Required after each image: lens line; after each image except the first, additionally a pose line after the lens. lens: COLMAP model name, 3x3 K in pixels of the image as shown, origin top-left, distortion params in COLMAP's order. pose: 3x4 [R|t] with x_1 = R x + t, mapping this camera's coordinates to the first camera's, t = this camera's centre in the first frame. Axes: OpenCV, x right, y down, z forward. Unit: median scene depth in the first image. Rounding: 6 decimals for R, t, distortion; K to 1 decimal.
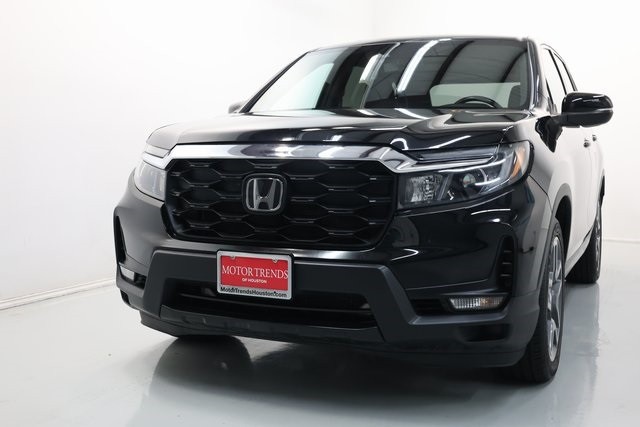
lens RADIAL K [[781.4, 0, 319.1], [0, 781.4, 215.0], [0, 0, 1]] dist [0.153524, 0.000000]
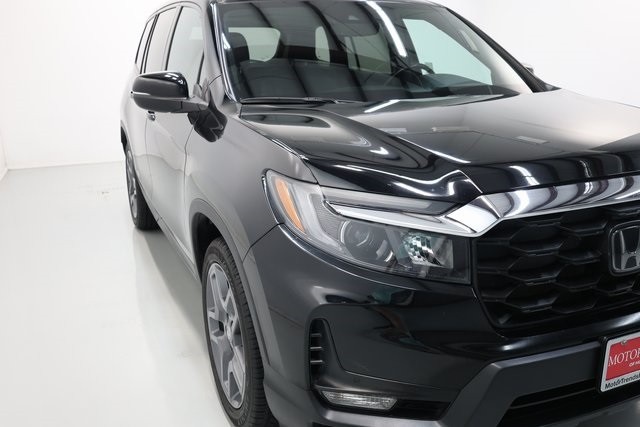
lens RADIAL K [[589.3, 0, 320.5], [0, 589.3, 210.3], [0, 0, 1]] dist [0.012358, 0.000000]
pose [[0.661324, -0.226763, 0.715003, -0.662464], [0.078310, 0.968873, 0.234847, -0.217136], [-0.746001, -0.099318, 0.658497, 0.853124]]
